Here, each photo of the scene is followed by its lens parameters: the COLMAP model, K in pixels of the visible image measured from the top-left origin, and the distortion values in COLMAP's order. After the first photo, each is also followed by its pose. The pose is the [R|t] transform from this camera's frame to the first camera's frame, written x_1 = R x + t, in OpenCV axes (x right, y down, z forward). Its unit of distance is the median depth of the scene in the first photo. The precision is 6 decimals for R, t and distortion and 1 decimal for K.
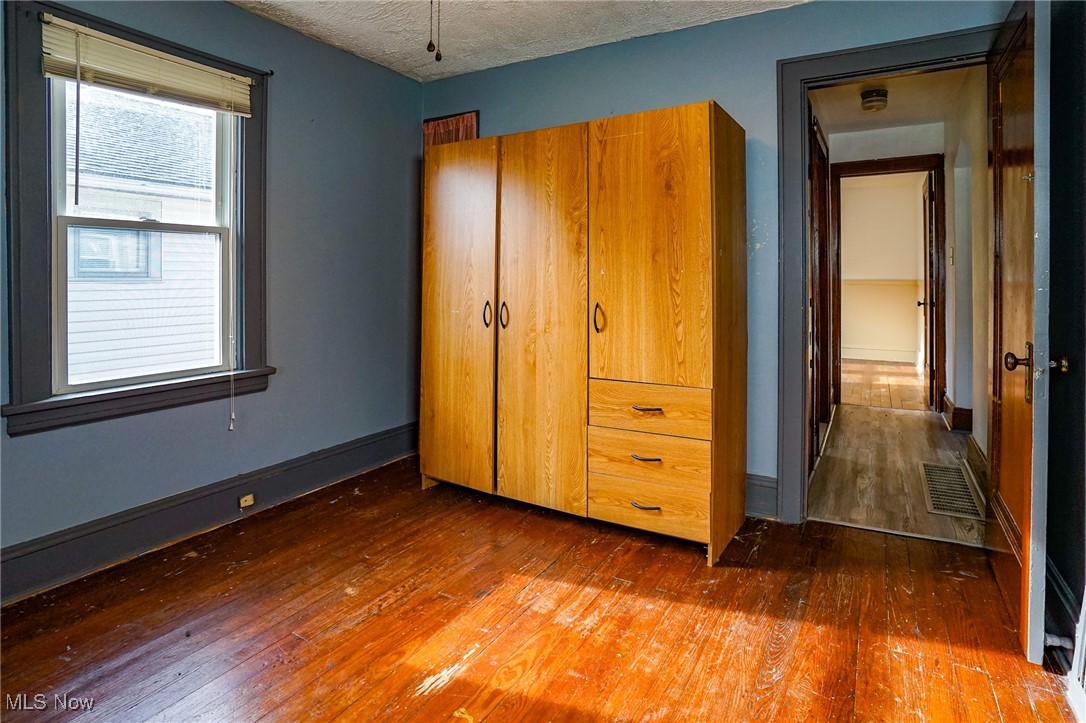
lens RADIAL K [[566.0, 0, 566.2], [0, 566.0, 278.5], [0, 0, 1]] dist [-0.072351, 0.031655]
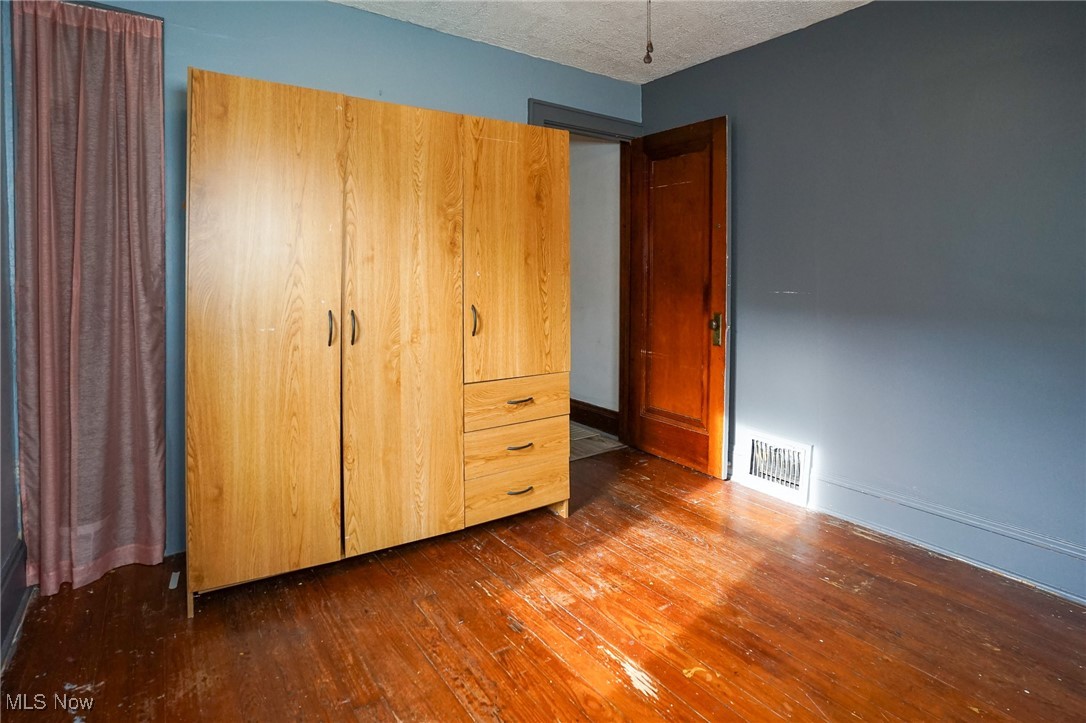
lens RADIAL K [[574.5, 0, 543.7], [0, 574.5, 290.9], [0, 0, 1]] dist [-0.078397, 0.033204]
pose [[0.429958, -0.024080, 0.902528, -0.801381], [-0.000438, 0.999639, 0.026880, -0.008688], [-0.902849, -0.011952, 0.429792, 0.477062]]
